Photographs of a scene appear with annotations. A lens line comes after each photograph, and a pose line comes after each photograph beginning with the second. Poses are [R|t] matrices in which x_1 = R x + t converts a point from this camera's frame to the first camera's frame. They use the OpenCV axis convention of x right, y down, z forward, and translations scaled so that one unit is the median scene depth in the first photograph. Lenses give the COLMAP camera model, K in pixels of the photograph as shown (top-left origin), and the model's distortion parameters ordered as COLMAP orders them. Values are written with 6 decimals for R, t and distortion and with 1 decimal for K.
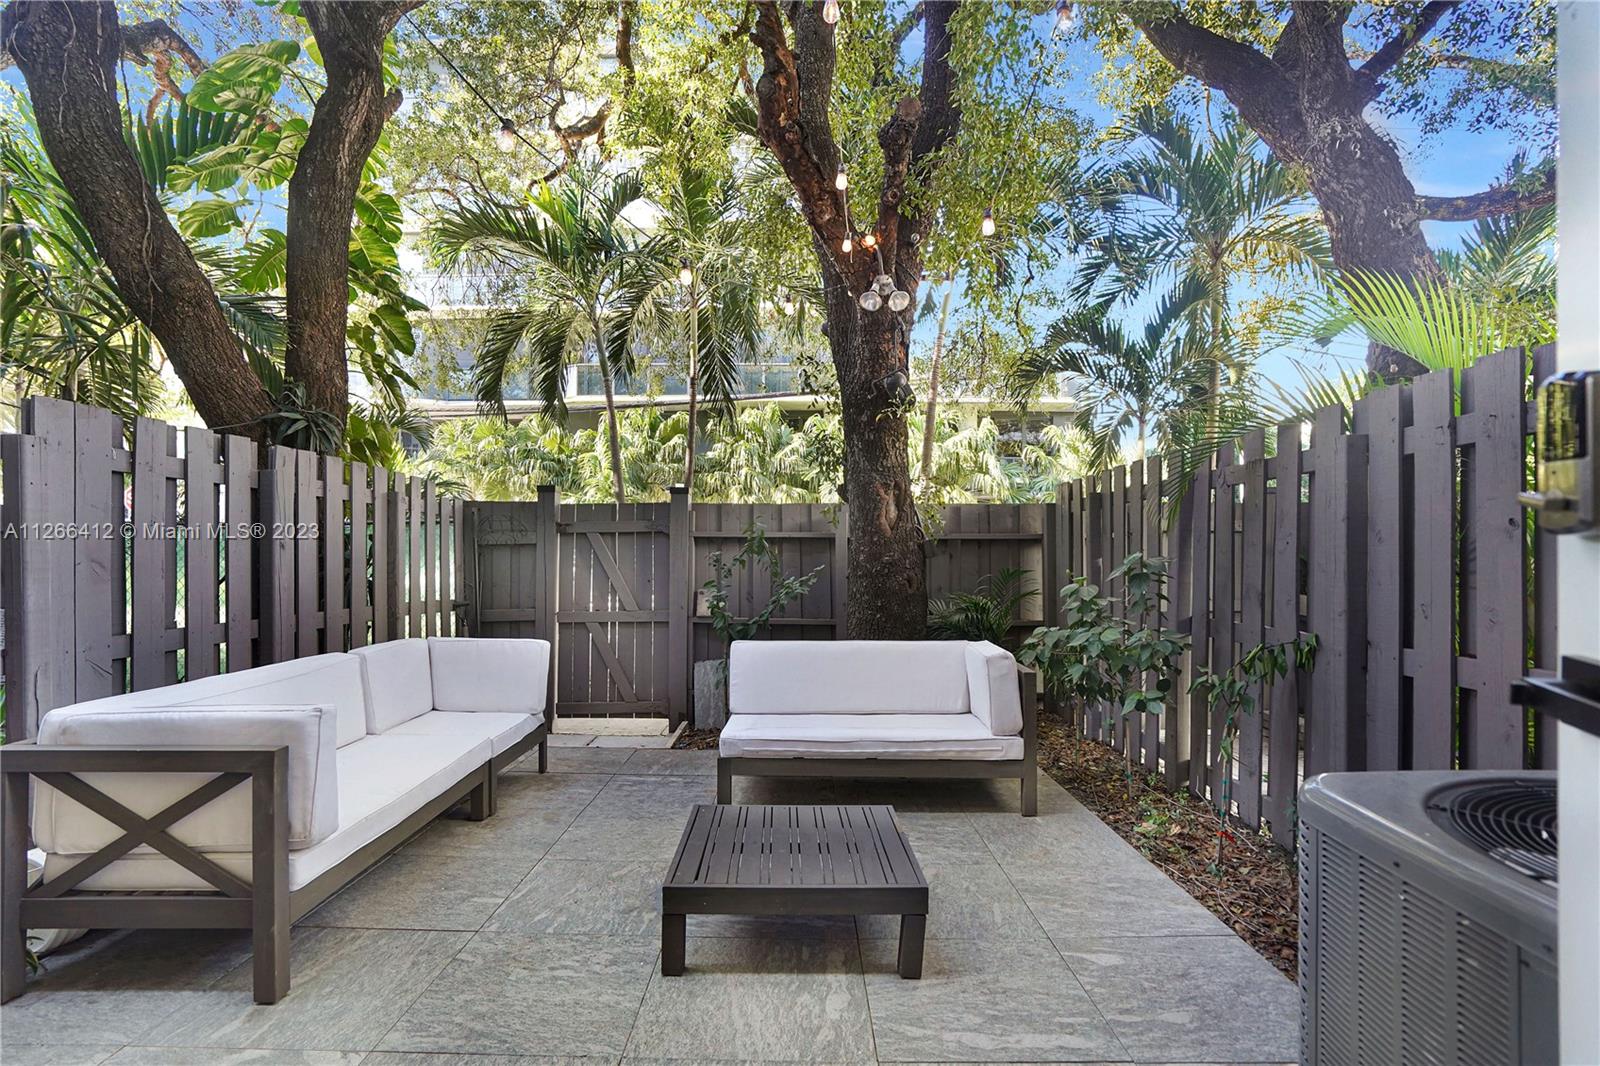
lens RADIAL K [[764.7, 0, 798.2], [0, 764.7, 537.1], [0, 0, 1]] dist [-0.053627, 0.022751]
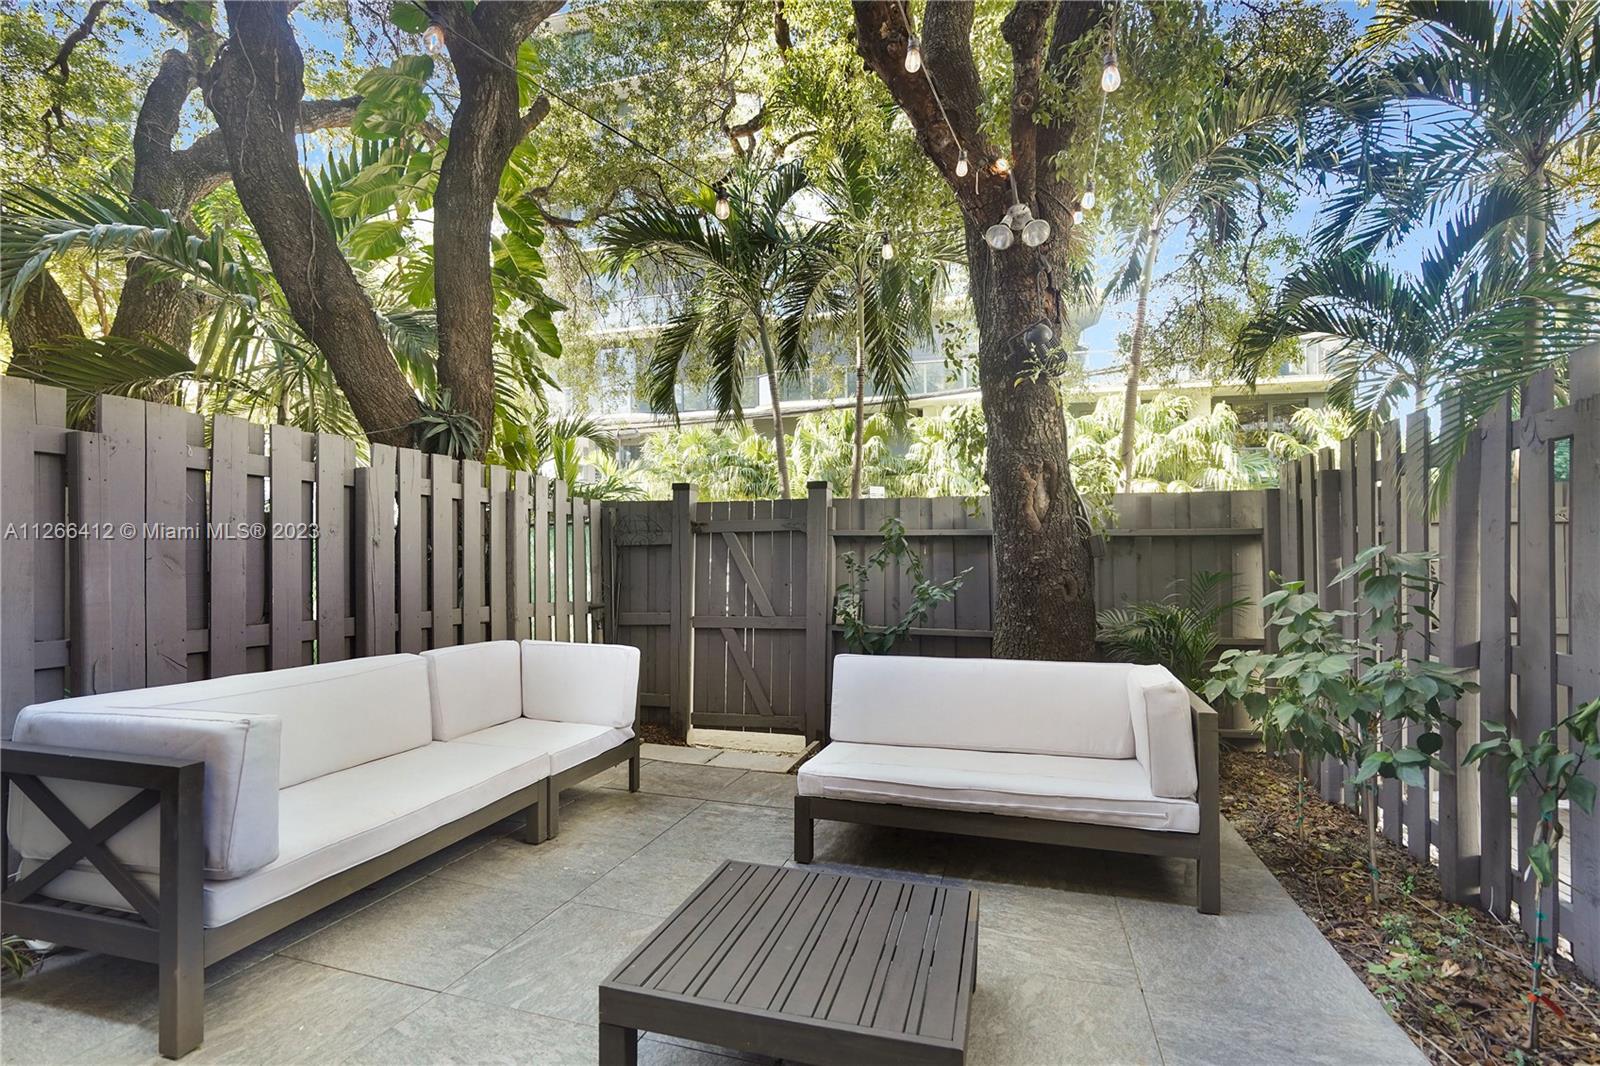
lens RADIAL K [[764.7, 0, 798.2], [0, 764.7, 537.1], [0, 0, 1]] dist [-0.053627, 0.022751]
pose [[0.959631, -0.007509, -0.281163, 0.096995], [0.005054, 0.999943, -0.009455, 0.011787], [0.281218, 0.007653, 0.959613, 0.149849]]
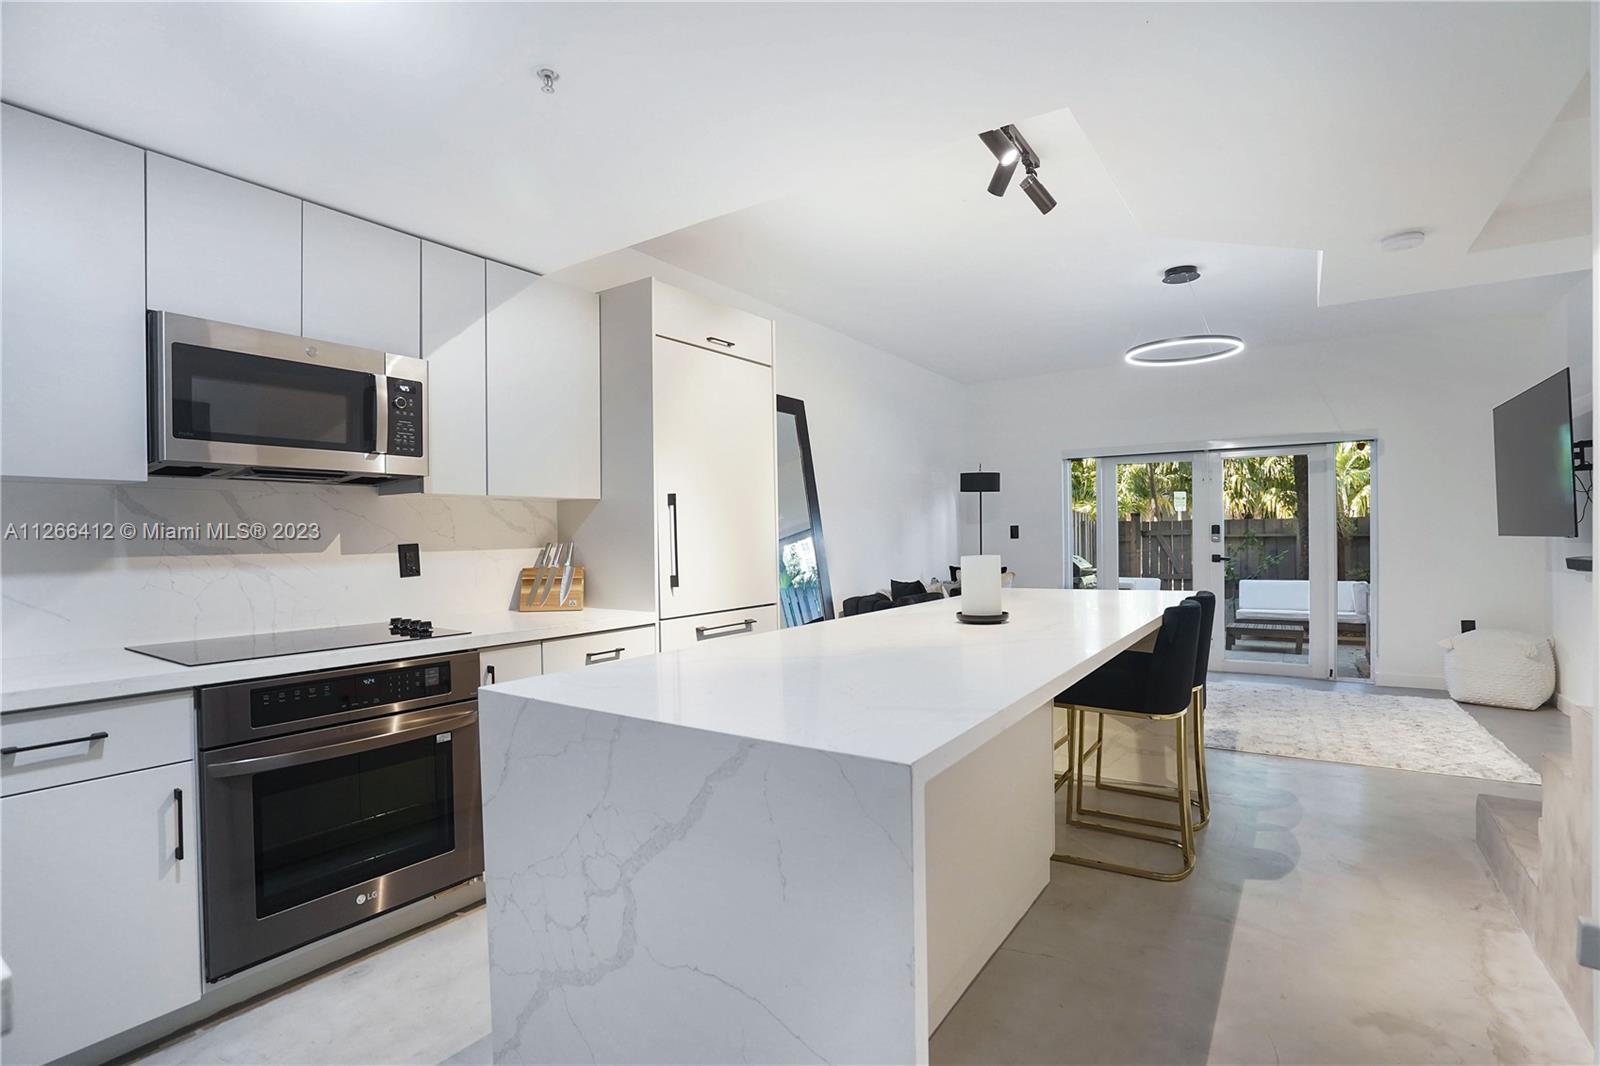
lens RADIAL K [[764.7, 0, 798.2], [0, 764.7, 537.1], [0, 0, 1]] dist [-0.053627, 0.022751]
pose [[0.830878, -0.009447, -0.556375, 0.062689], [0.011945, 0.999928, 0.000860, -0.015091], [0.556327, -0.007361, 0.830931, -1.405497]]
